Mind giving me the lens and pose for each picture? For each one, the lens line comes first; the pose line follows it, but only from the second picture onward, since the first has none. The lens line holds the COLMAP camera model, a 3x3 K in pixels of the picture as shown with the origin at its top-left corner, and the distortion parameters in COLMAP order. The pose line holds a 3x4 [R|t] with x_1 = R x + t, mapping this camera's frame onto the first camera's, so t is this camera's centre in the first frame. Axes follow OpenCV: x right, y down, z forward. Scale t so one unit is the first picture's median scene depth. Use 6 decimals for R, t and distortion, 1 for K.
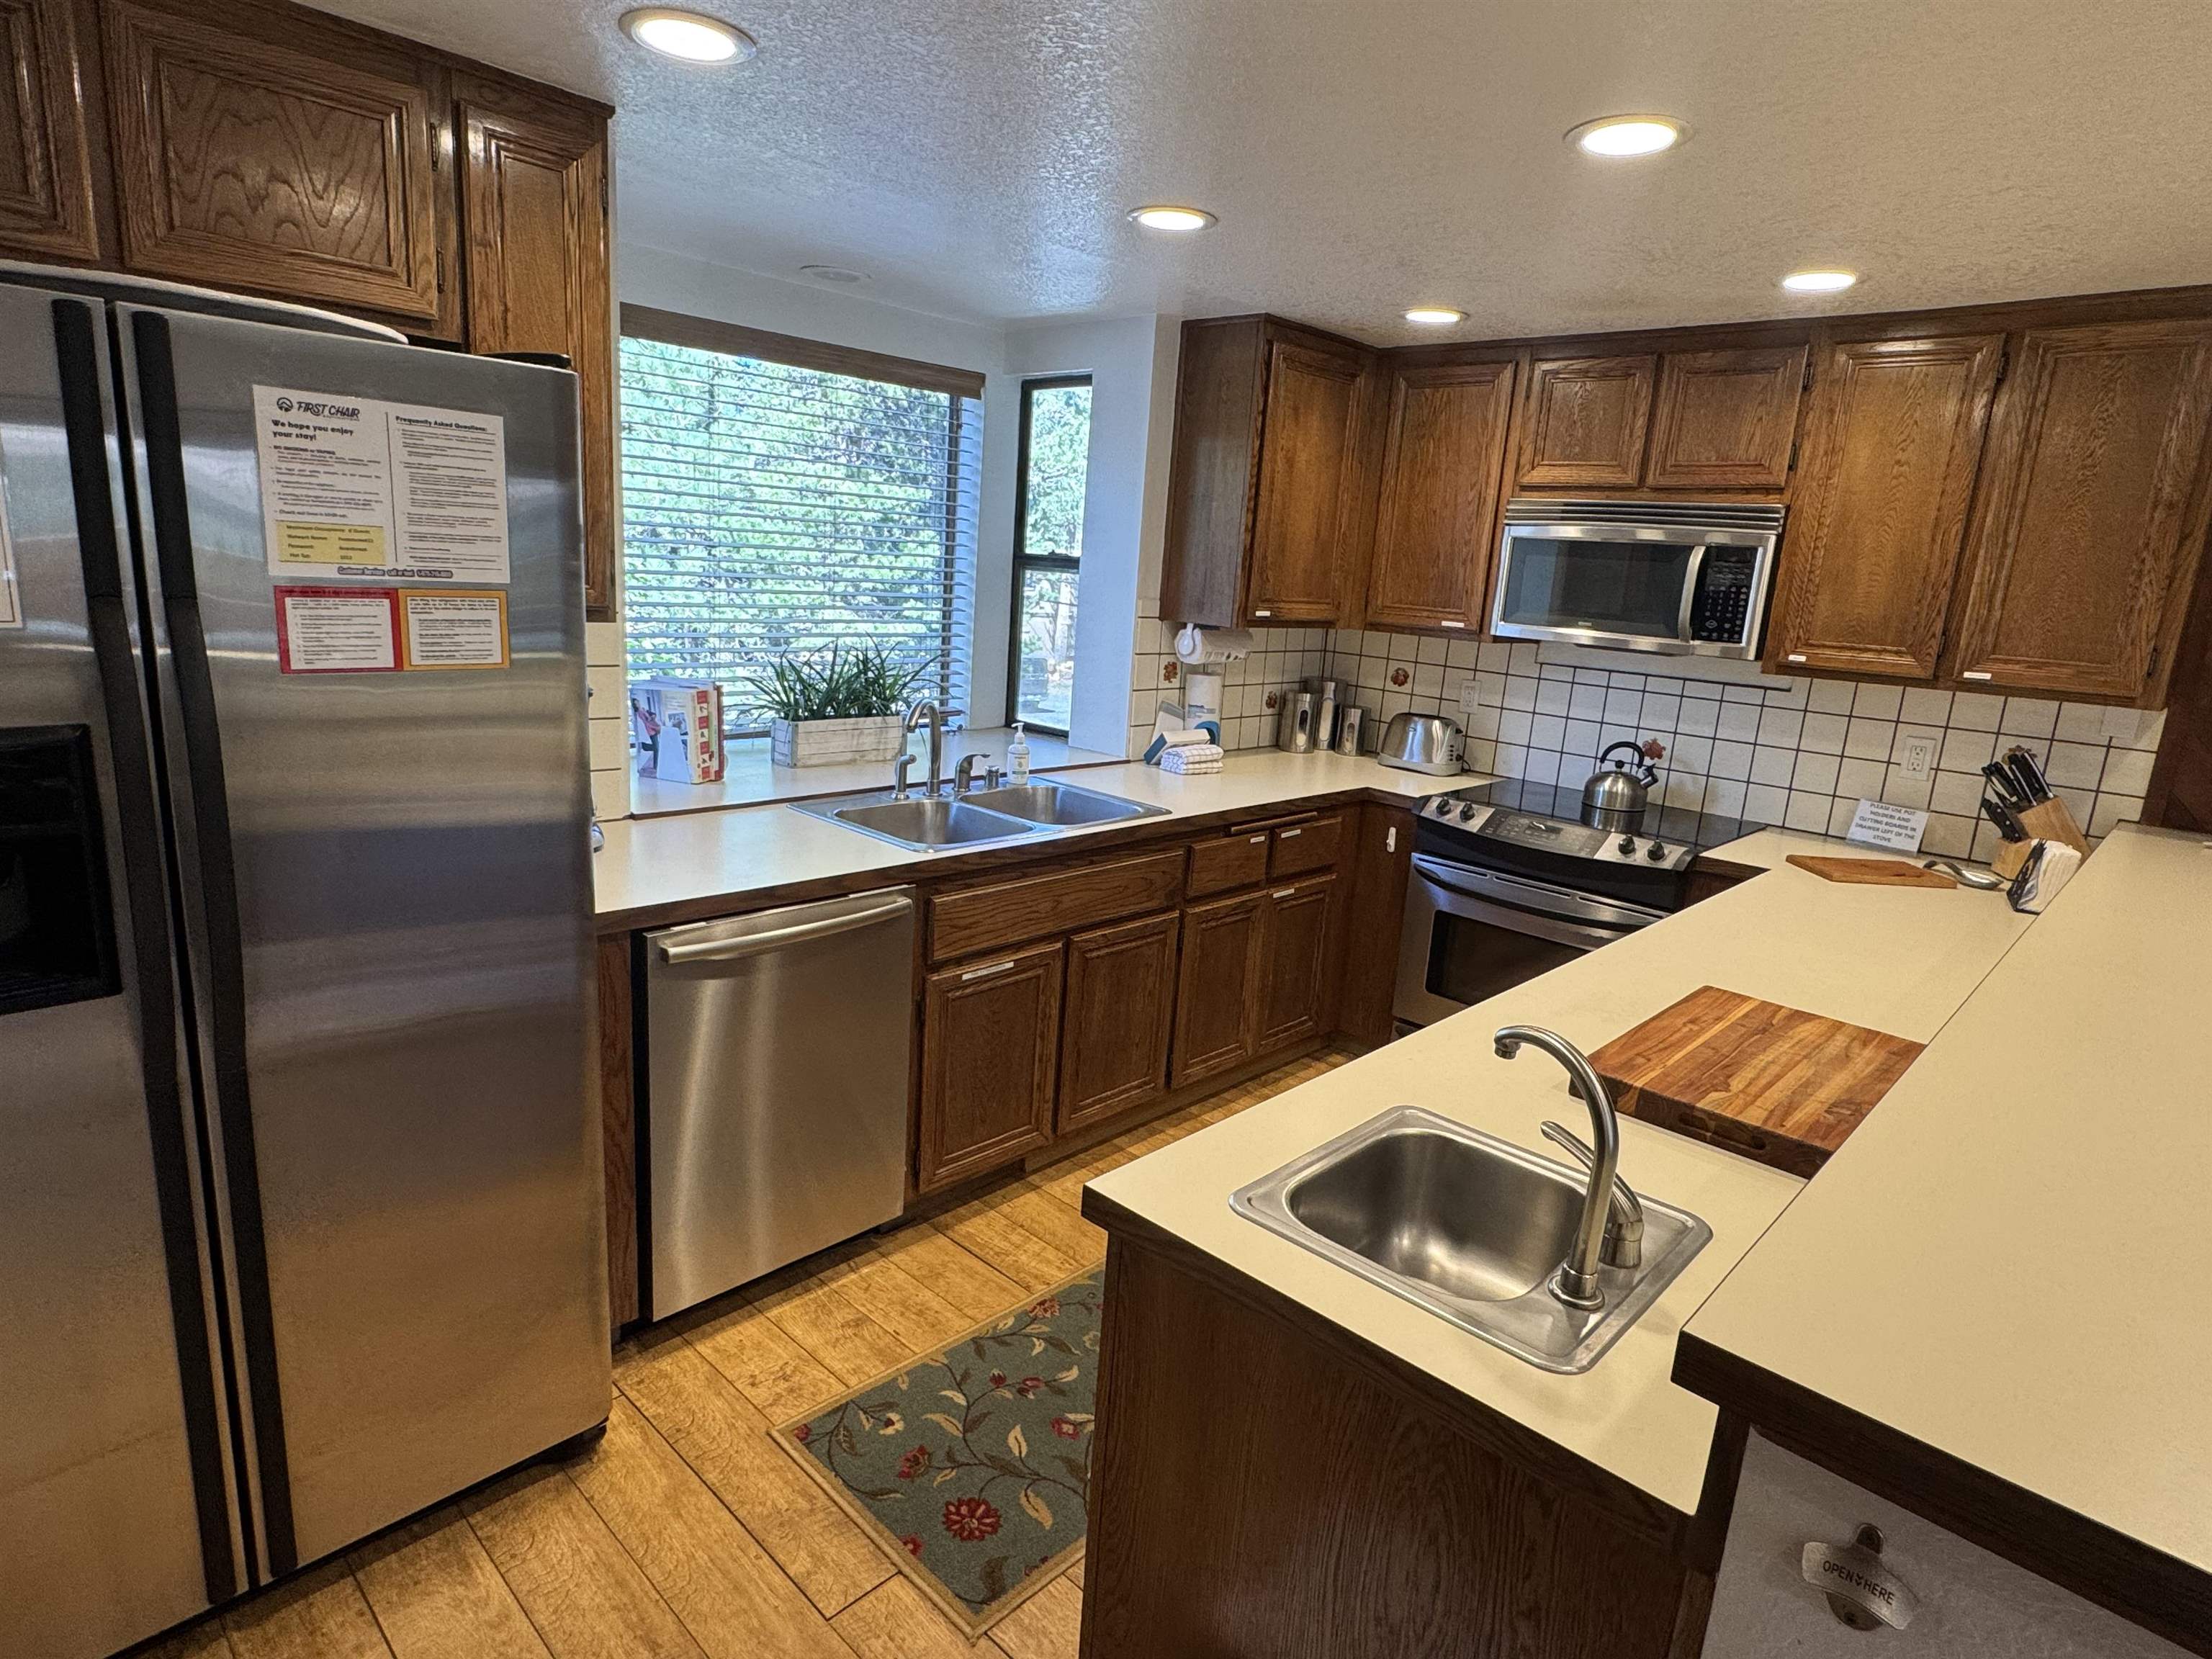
lens RADIAL K [[1224.3, 0, 1109.5], [0, 1224.3, 835.0], [0, 0, 1]] dist [-0.006952, 0.000638]
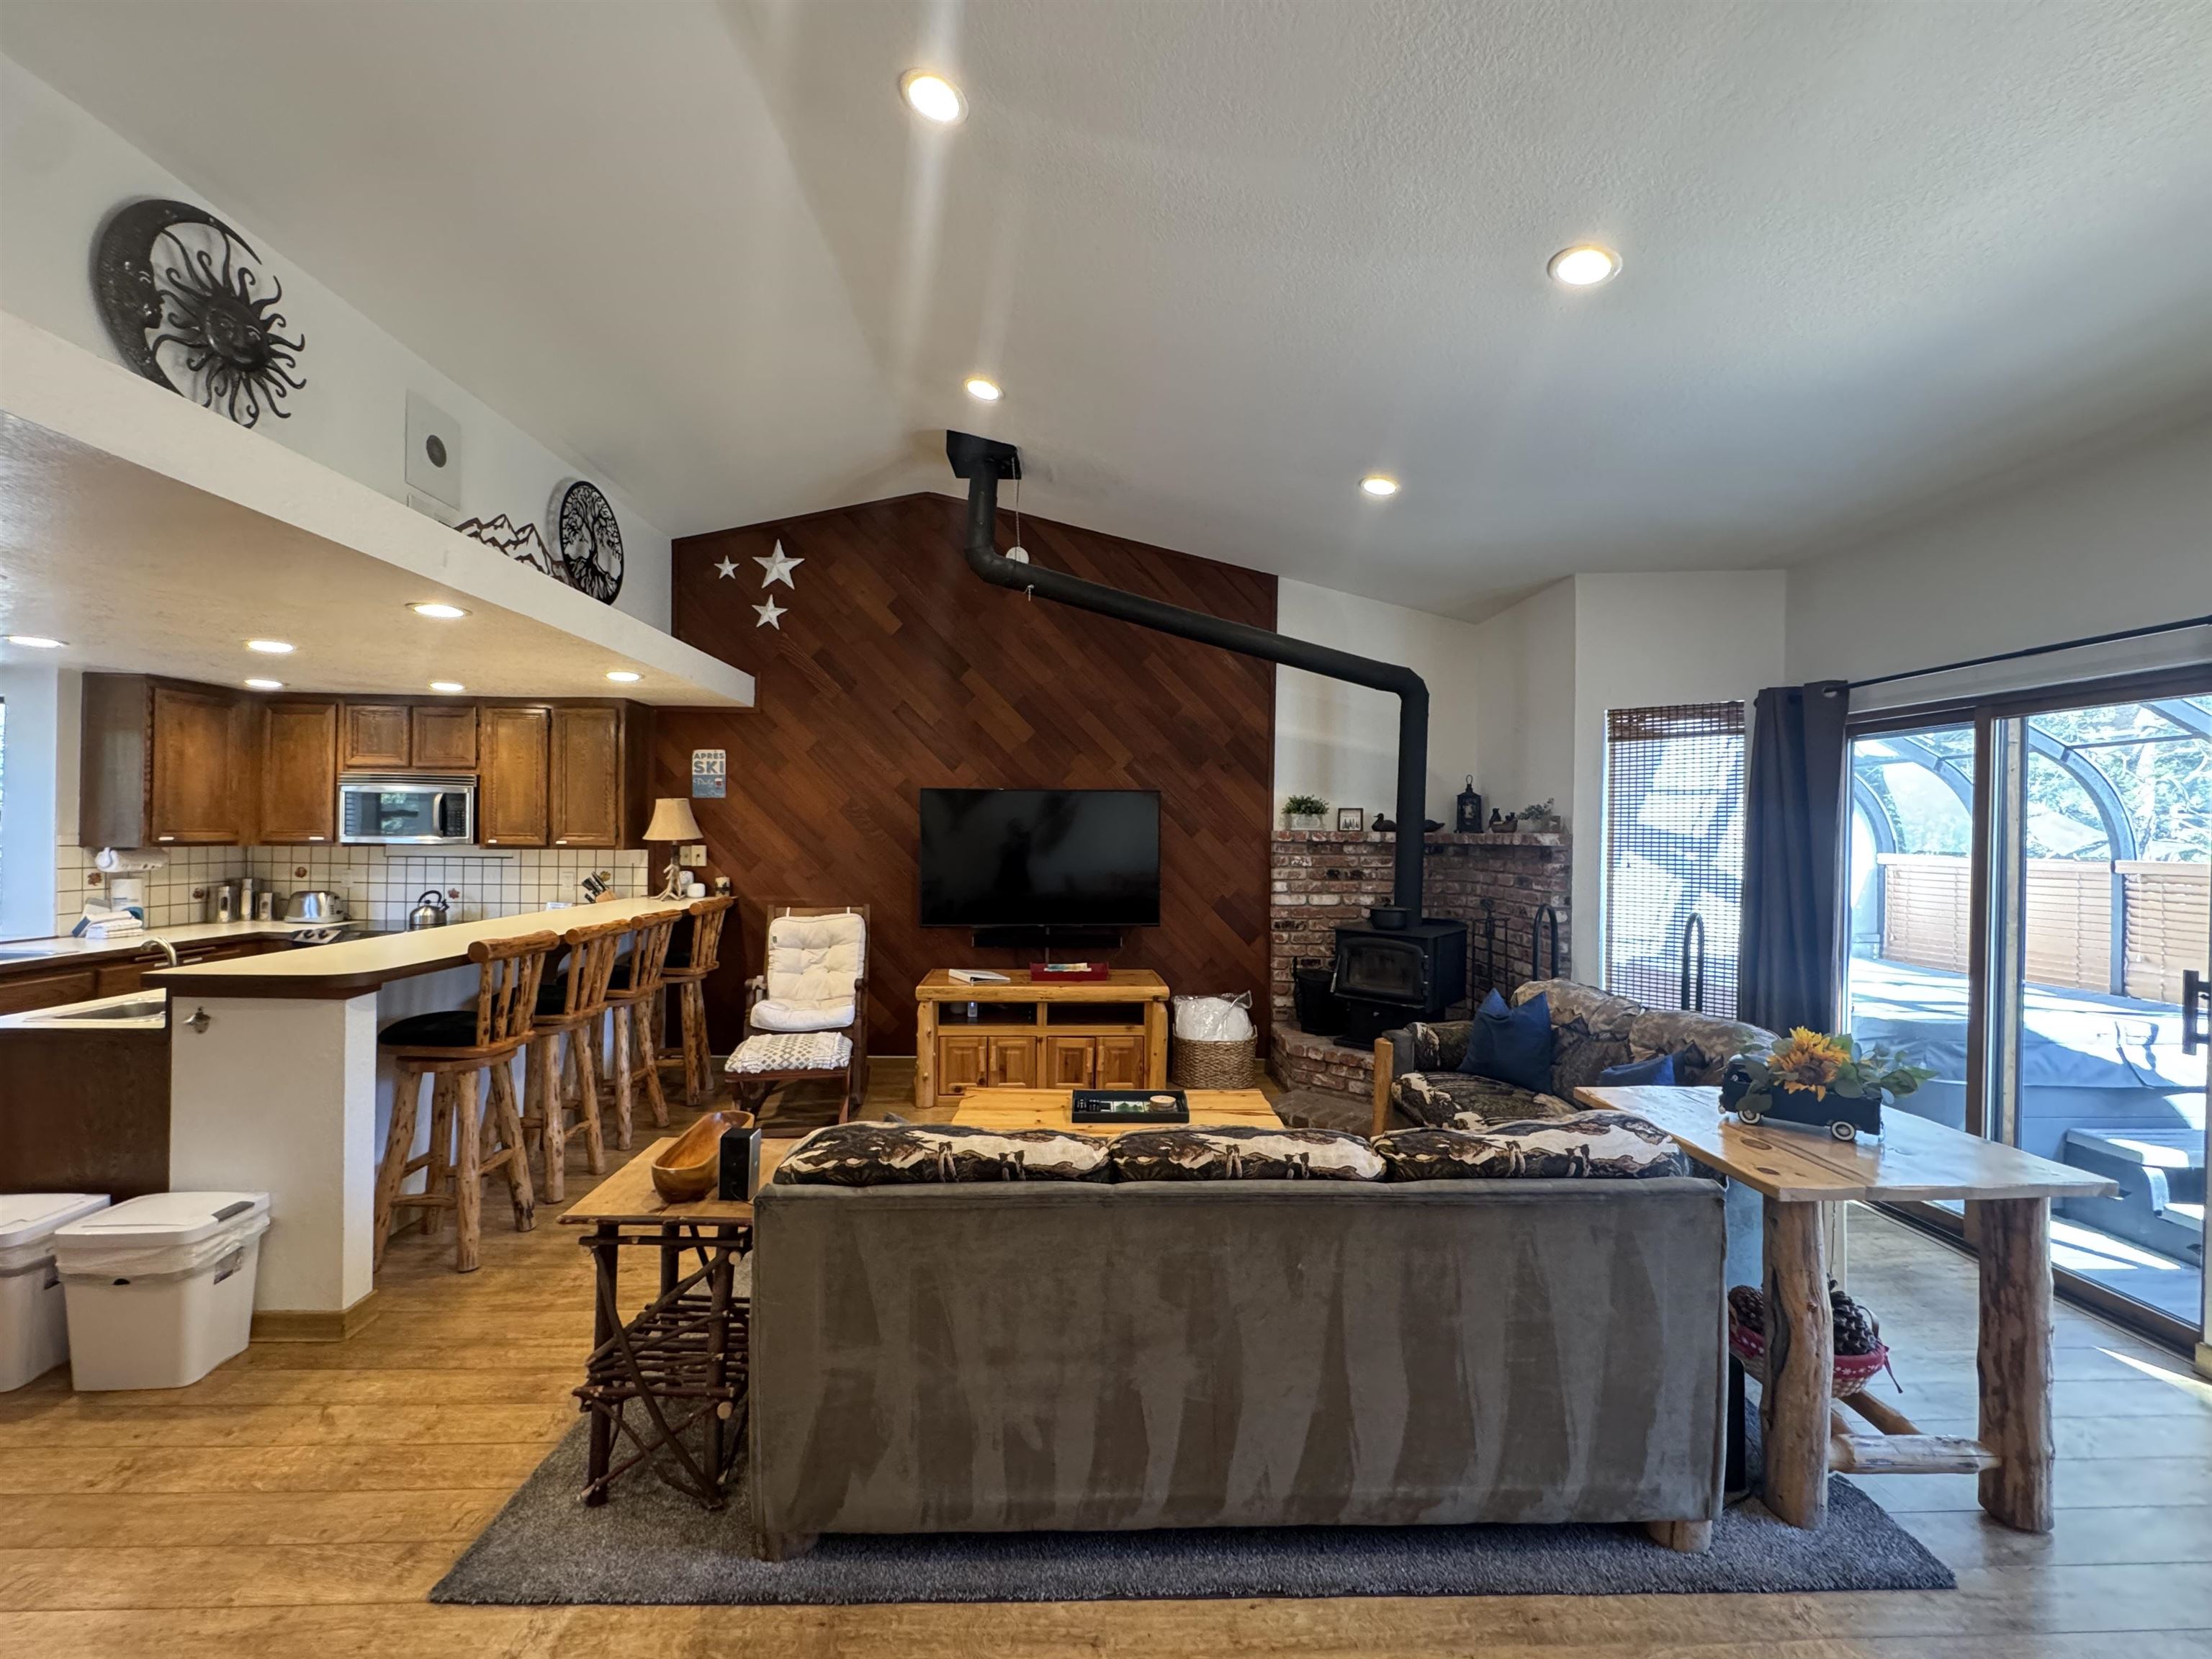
lens RADIAL K [[912.0, 0, 1101.8], [0, 912.0, 835.9], [0, 0, 1]] dist [-0.003966, 0.000479]
pose [[0.693251, -0.057377, 0.718408, 0.121955], [0.190752, 0.975884, -0.106132, 0.202894], [-0.694994, 0.210615, 0.687478, -0.795665]]
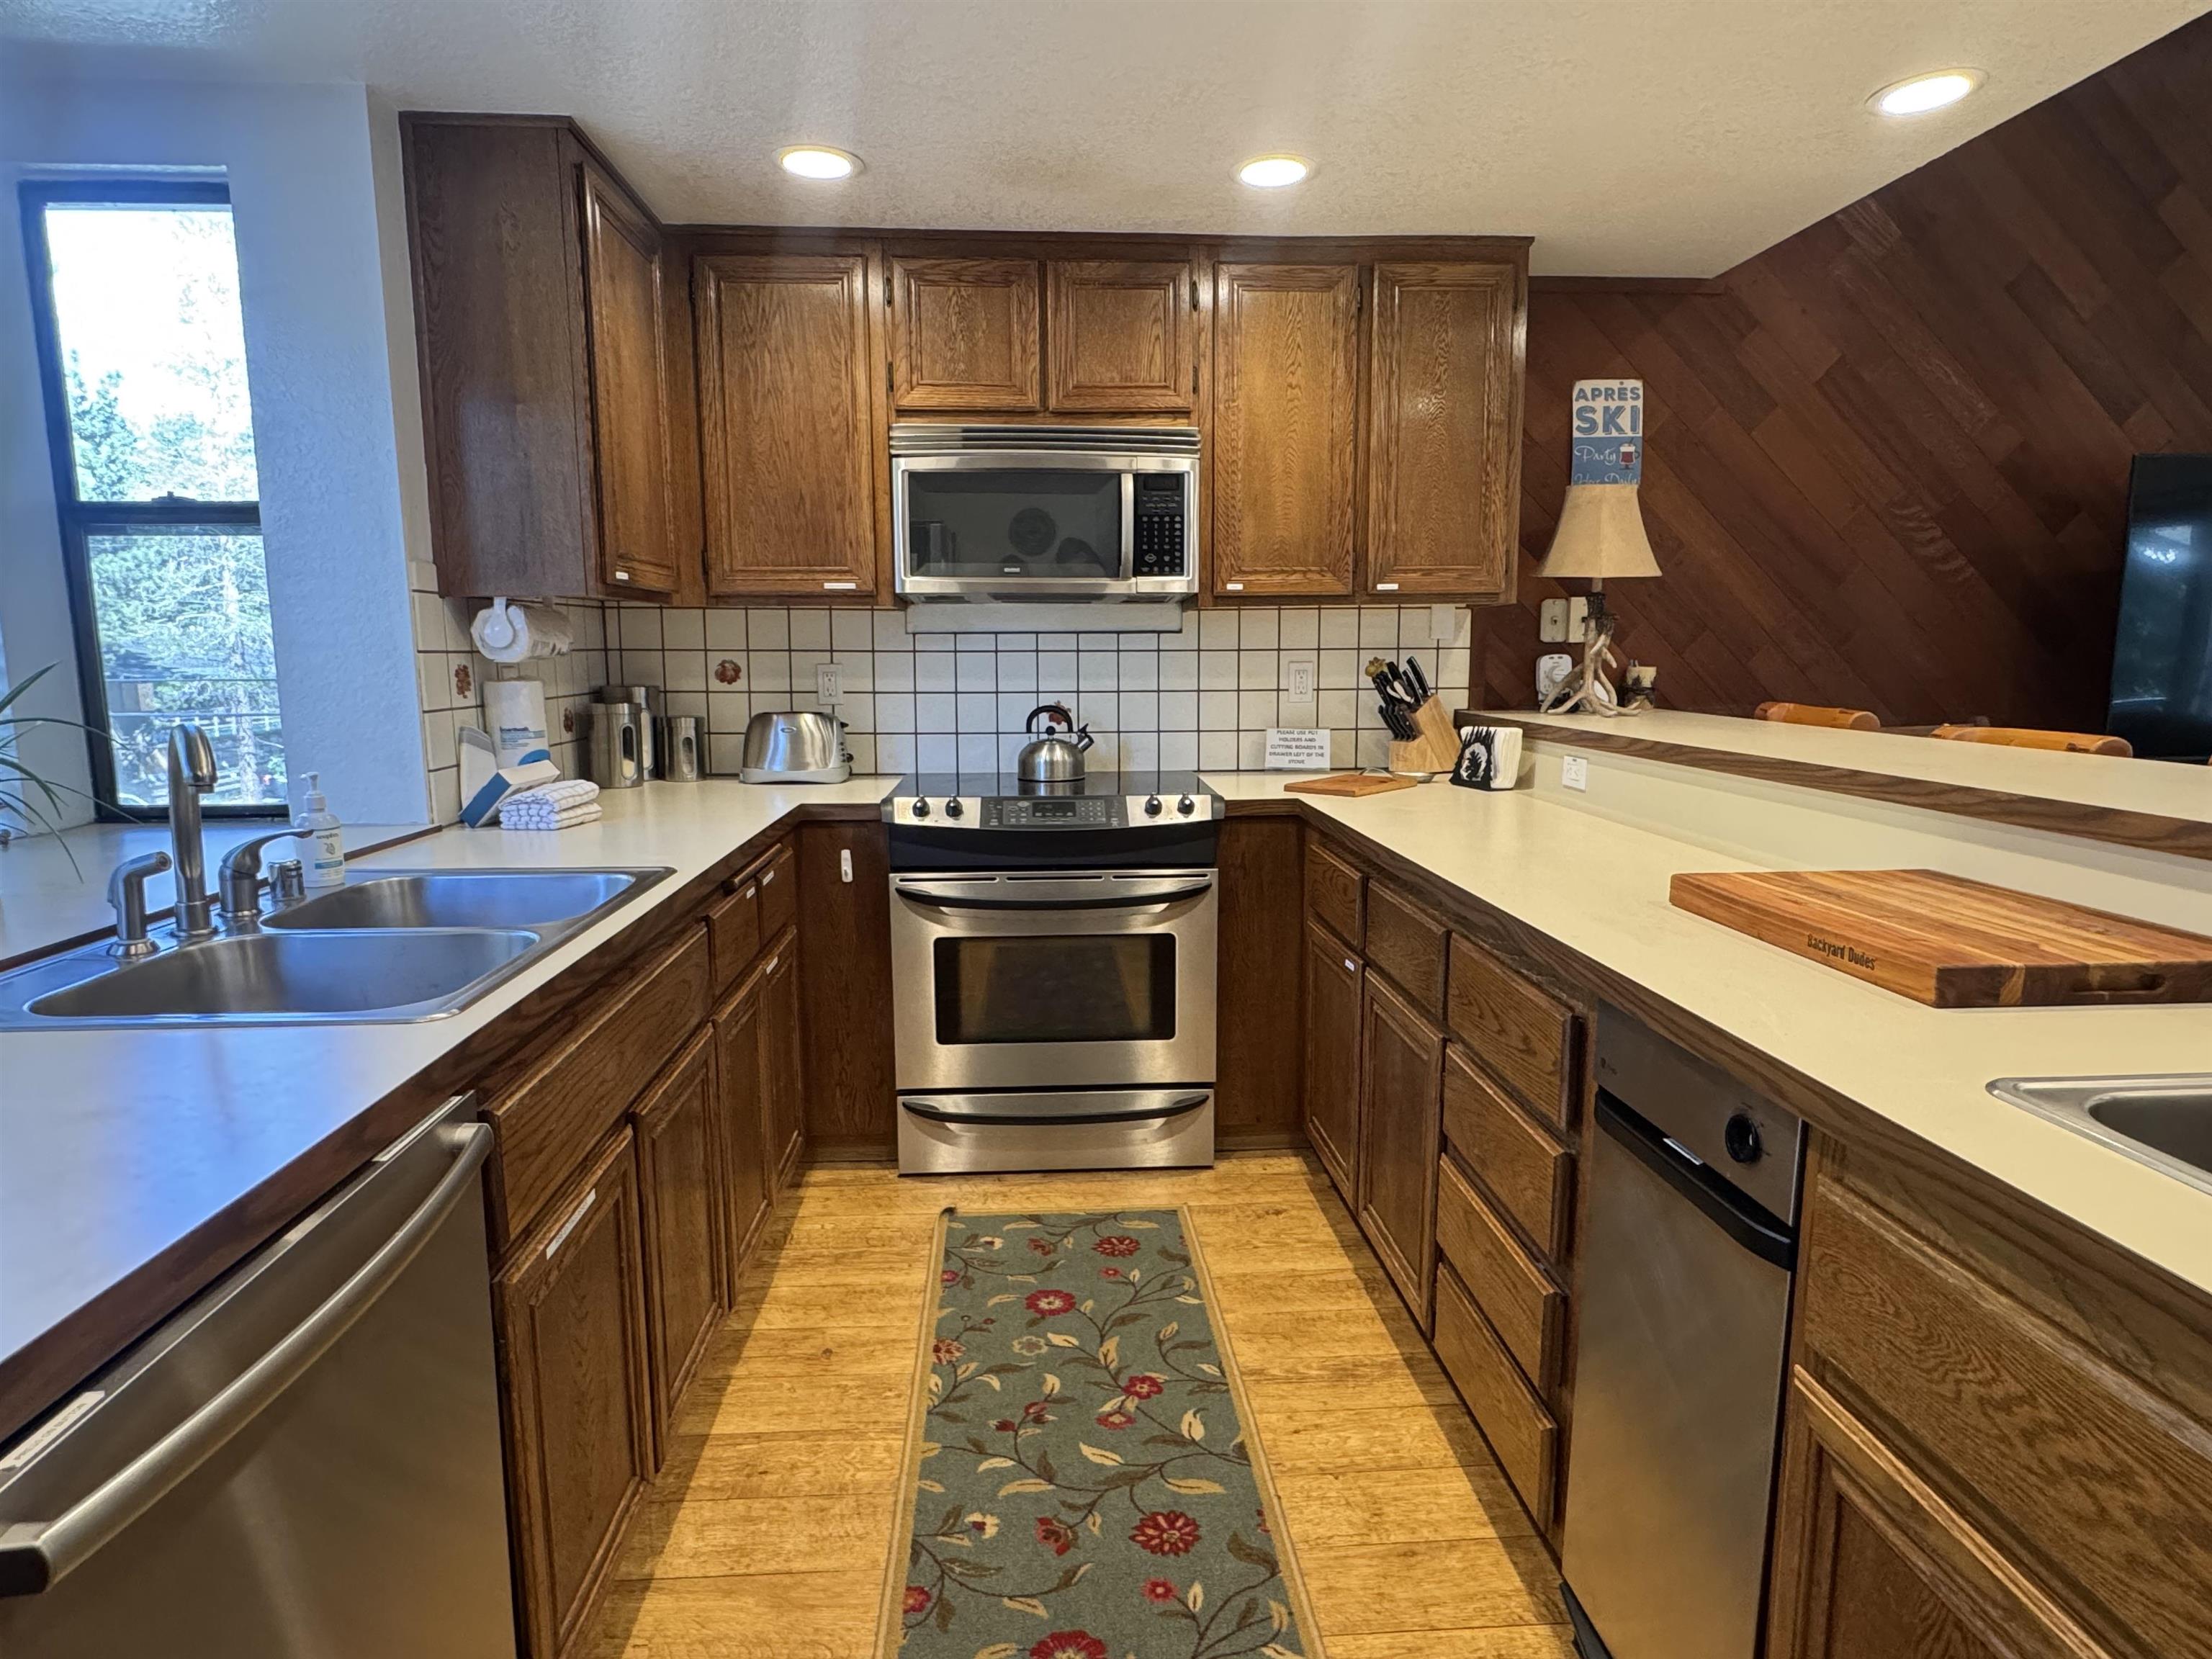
lens RADIAL K [[1224.3, 0, 1089.1], [0, 1224.3, 840.8], [0, 0, 1]] dist [-0.006952, 0.000638]
pose [[0.675623, -0.178979, 0.715192, -0.213588], [0.211236, 0.976408, 0.044799, -0.013563], [-0.706338, 0.120807, 0.697490, 0.370534]]
